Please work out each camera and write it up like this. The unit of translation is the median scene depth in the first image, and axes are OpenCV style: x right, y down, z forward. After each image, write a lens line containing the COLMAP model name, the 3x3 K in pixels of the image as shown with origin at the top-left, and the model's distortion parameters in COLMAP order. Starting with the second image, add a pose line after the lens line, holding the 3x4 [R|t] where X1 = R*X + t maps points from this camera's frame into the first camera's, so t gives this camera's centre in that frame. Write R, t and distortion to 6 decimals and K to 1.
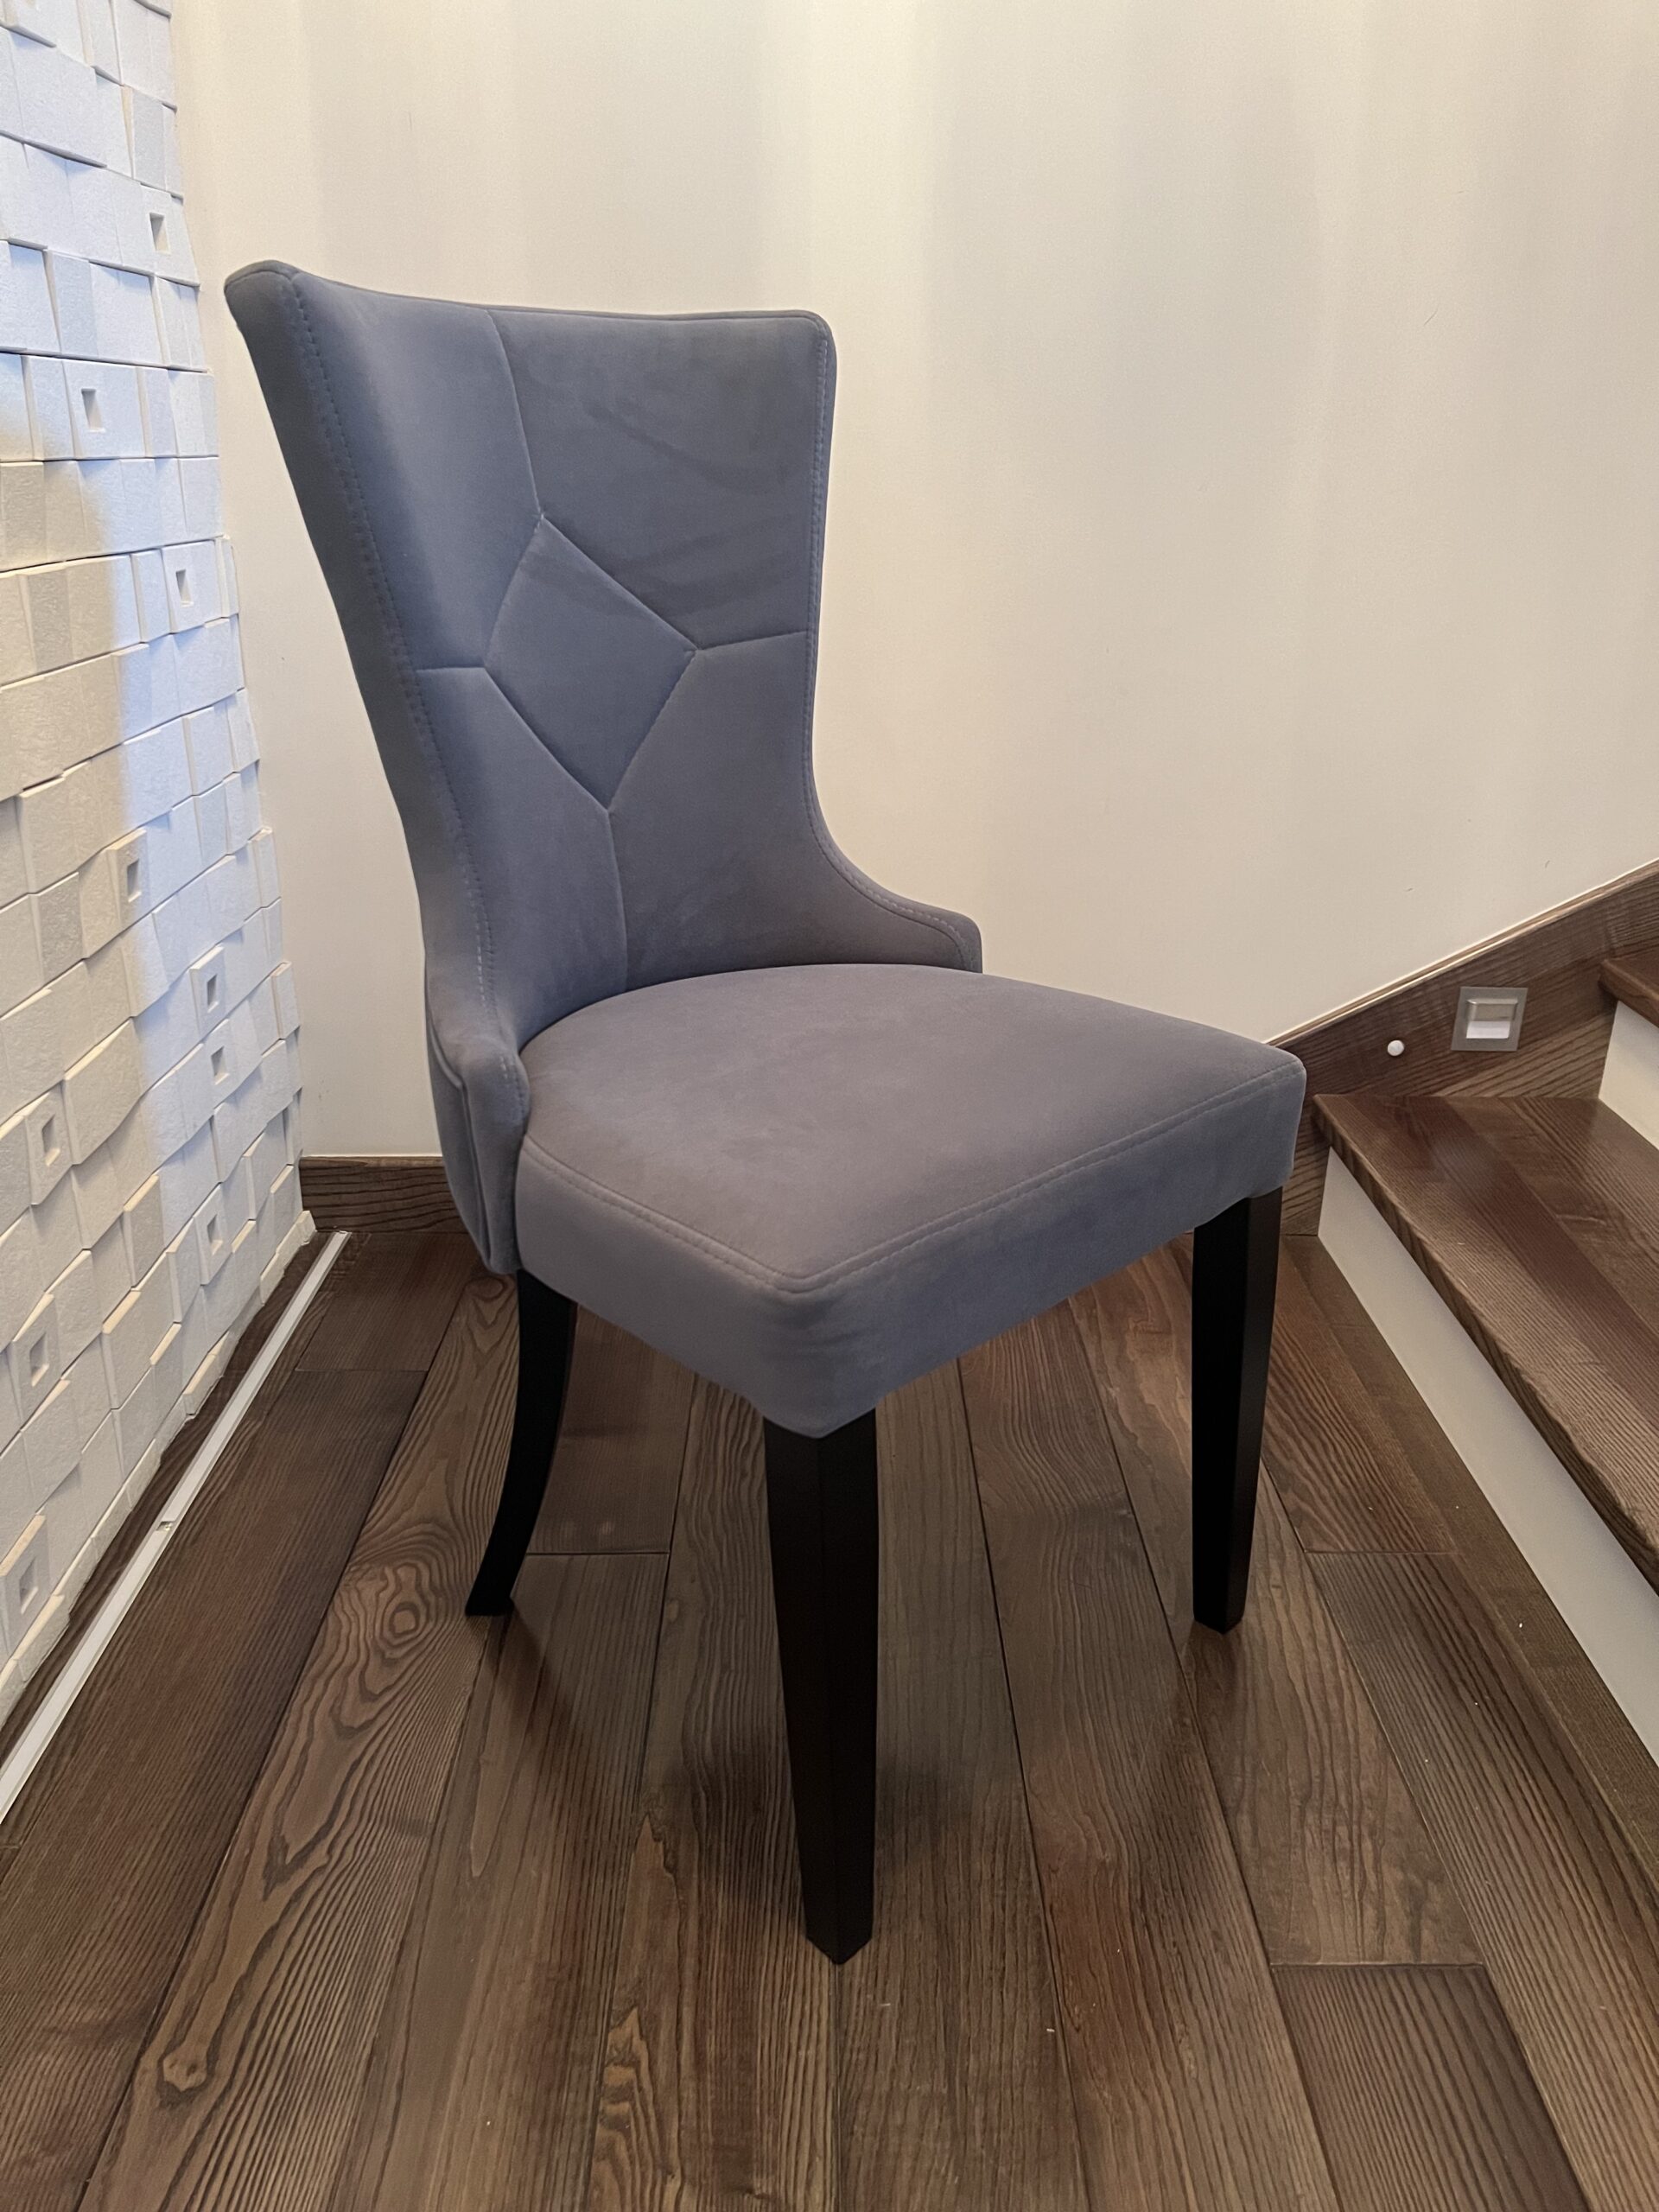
lens RADIAL K [[1662.9, 0, 828.6], [0, 1662.9, 1105.3], [0, 0, 1]] dist [0.017607, -0.023085]
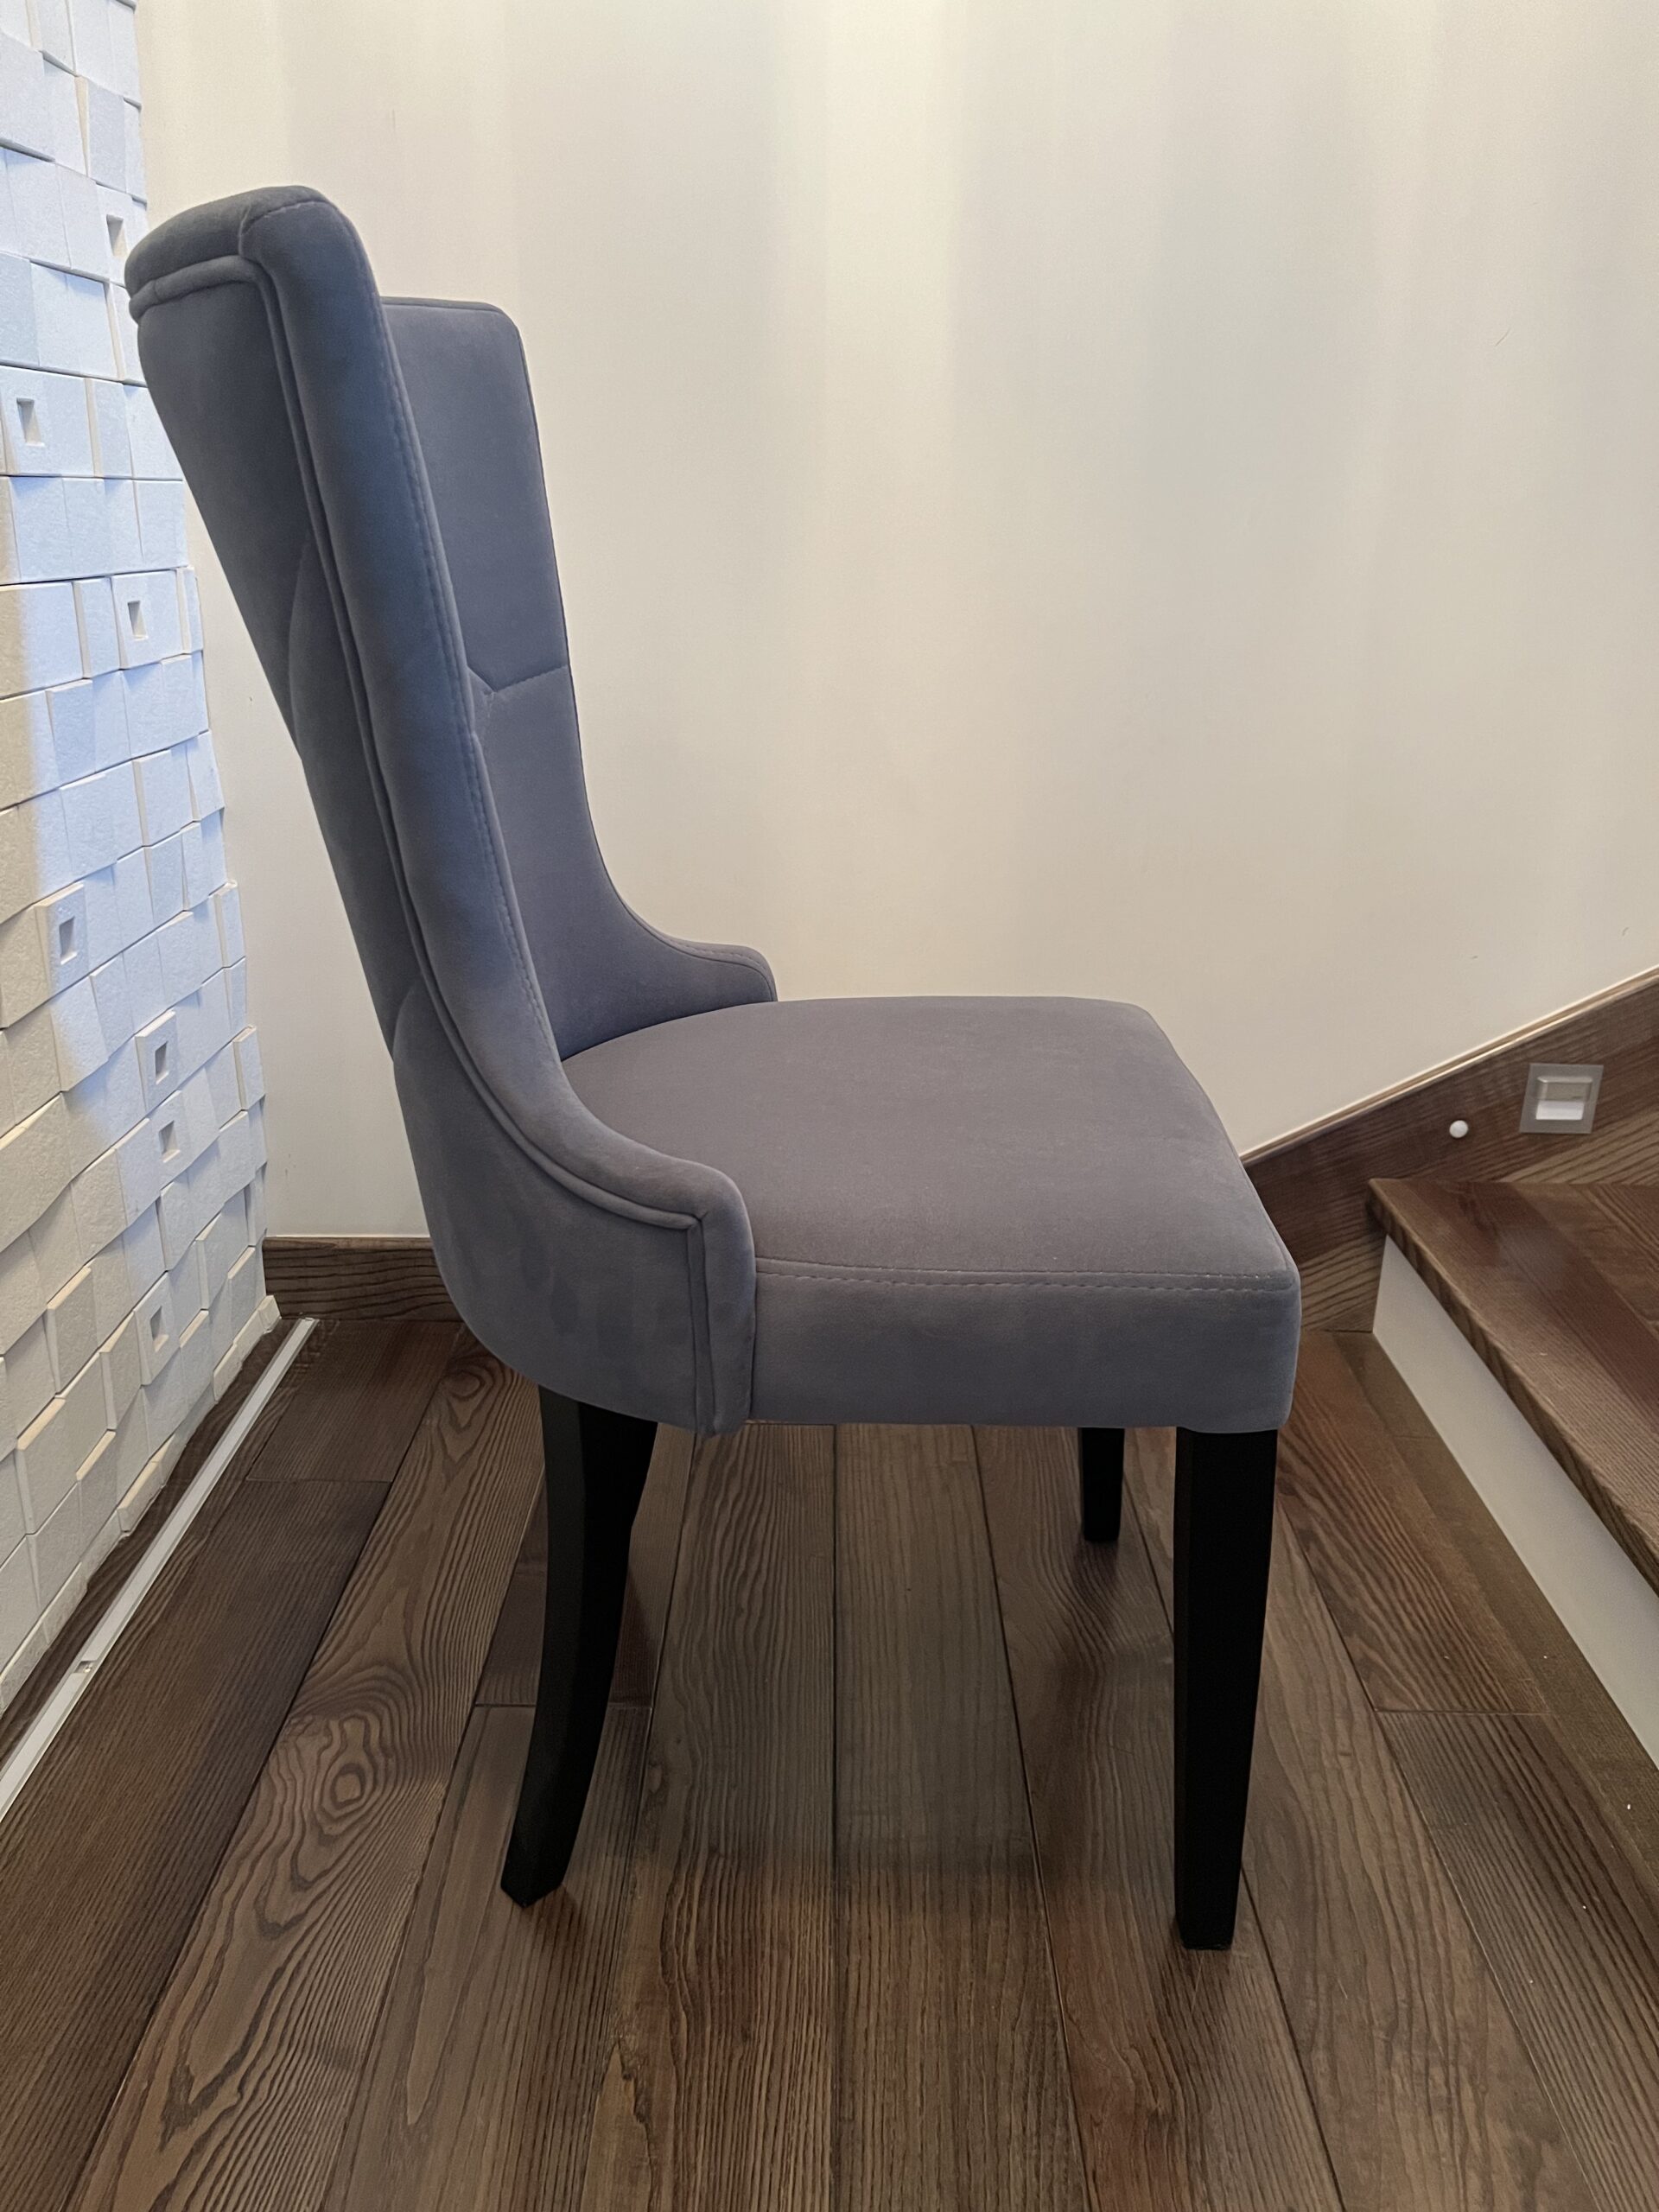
lens RADIAL K [[1679.3, 0, 830.5], [0, 1679.3, 1105.3], [0, 0, 1]] dist [0.003627, -0.008295]
pose [[0.999944, 0.008170, -0.006768, 0.001588], [-0.008384, 0.999445, -0.032248, -0.020170], [0.006501, 0.032303, 0.999457, 0.100487]]
